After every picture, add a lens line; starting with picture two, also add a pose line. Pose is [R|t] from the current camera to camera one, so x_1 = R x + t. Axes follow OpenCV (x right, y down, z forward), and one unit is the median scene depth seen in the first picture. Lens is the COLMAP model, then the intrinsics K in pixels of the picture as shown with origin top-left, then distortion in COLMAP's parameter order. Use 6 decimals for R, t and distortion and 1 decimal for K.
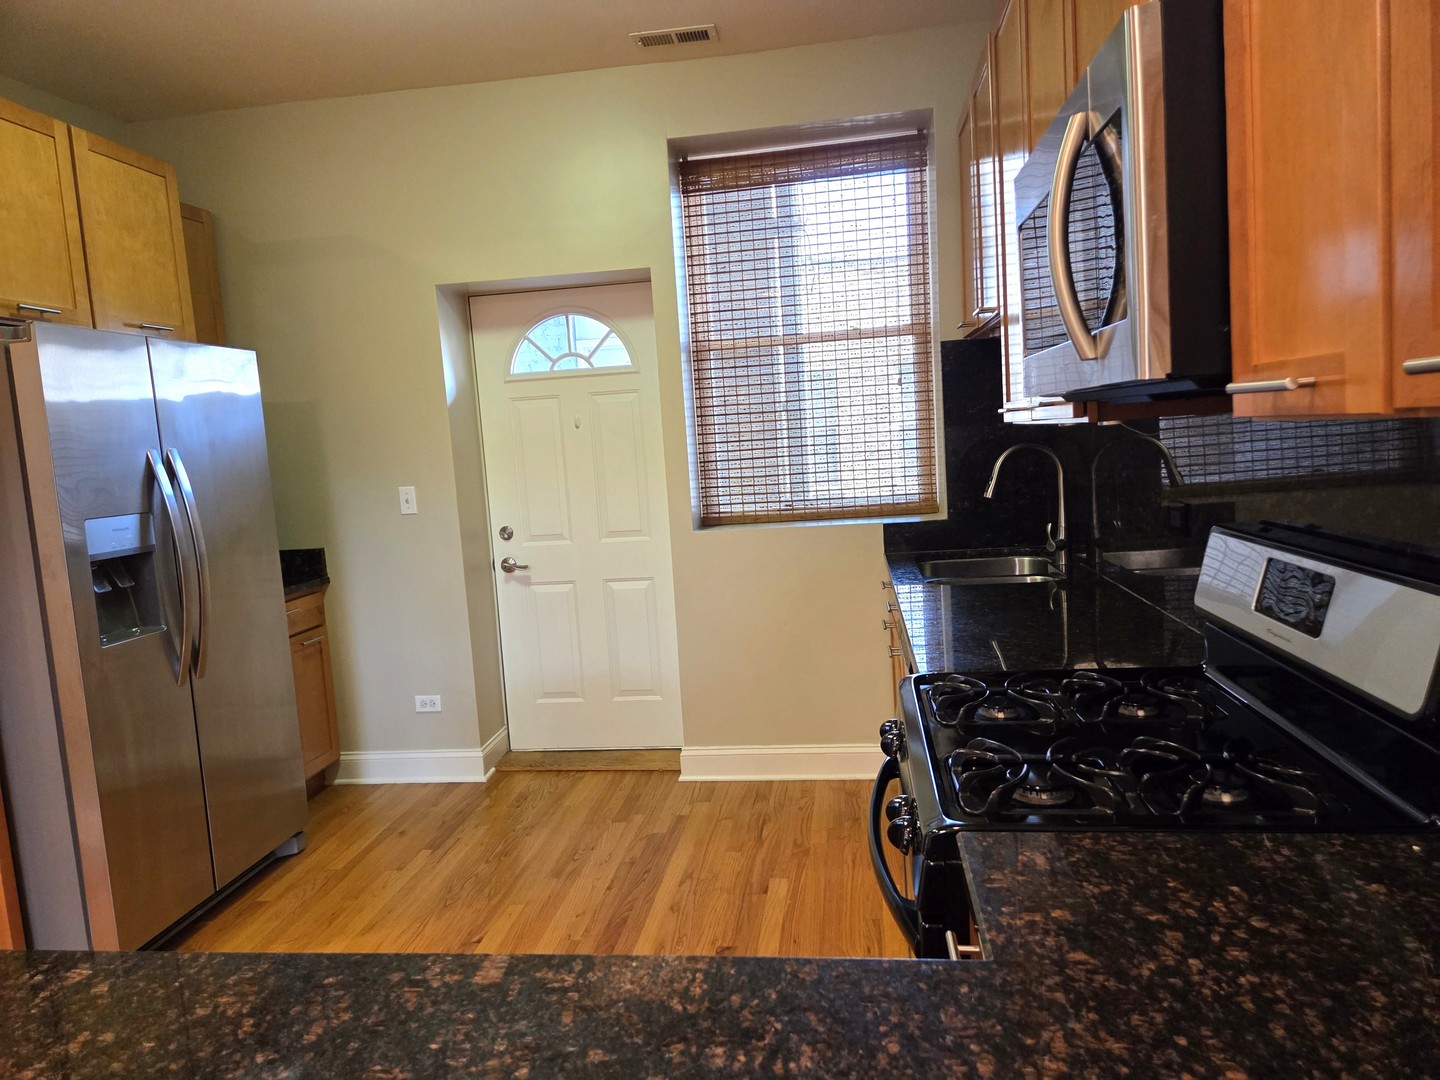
lens RADIAL K [[962.4, 0, 719.2], [0, 962.4, 564.5], [0, 0, 1]] dist [0.028213, -0.000418]
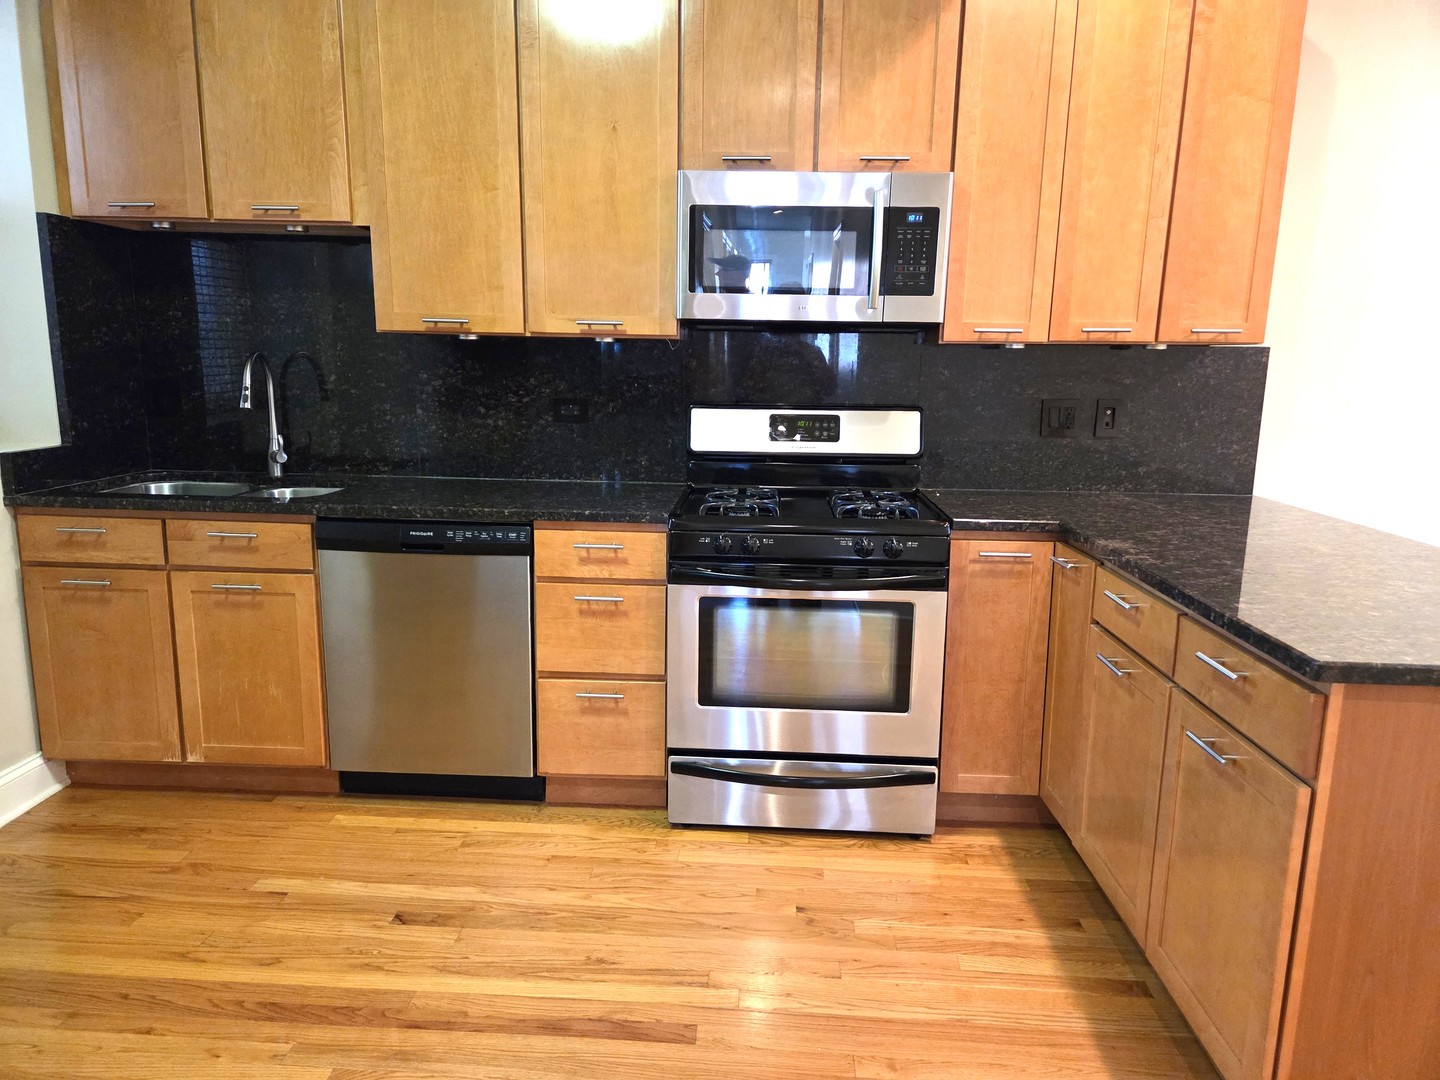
lens RADIAL K [[967.4, 0, 720.0], [0, 967.4, 540.0], [0, 0, 1]] dist [0.027699, -0.002393]
pose [[-0.084506, -0.126039, 0.988419, -0.557919], [0.118815, 0.983616, 0.135585, -0.012899], [-0.989314, 0.128897, -0.068146, 0.491192]]
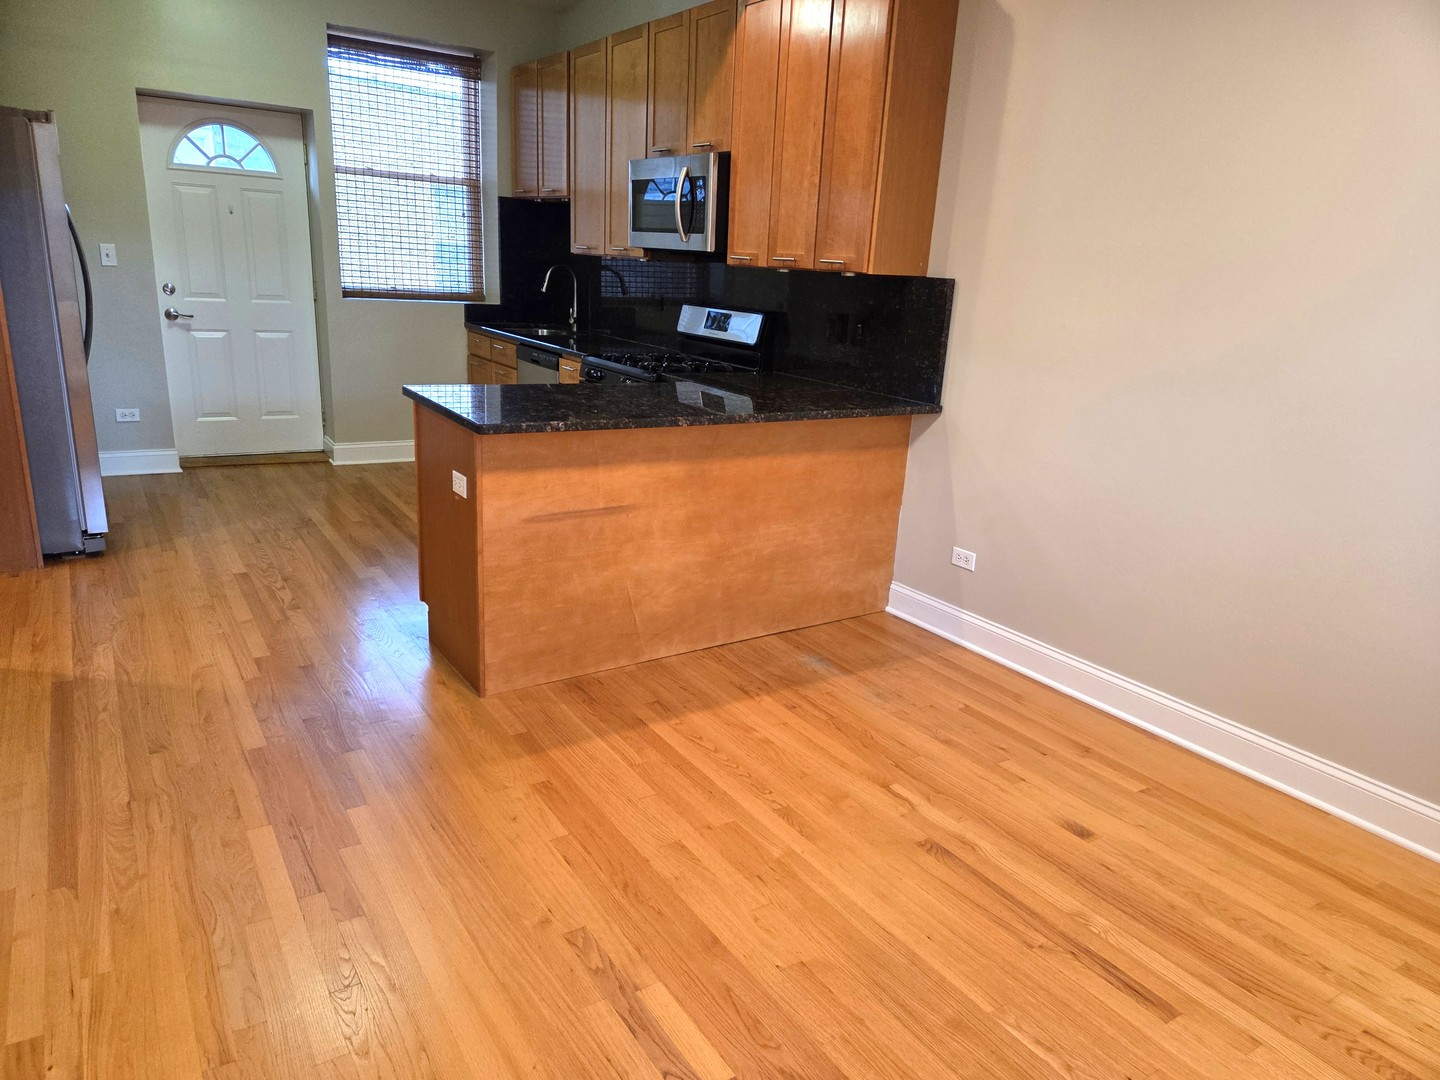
lens RADIAL K [[962.4, 0, 719.2], [0, 962.4, 564.5], [0, 0, 1]] dist [0.028213, -0.000418]
pose [[0.753808, -0.092915, 0.650492, -0.593282], [-0.020671, 0.986109, 0.164808, 0.111943], [-0.656770, -0.137680, 0.741416, -0.569571]]
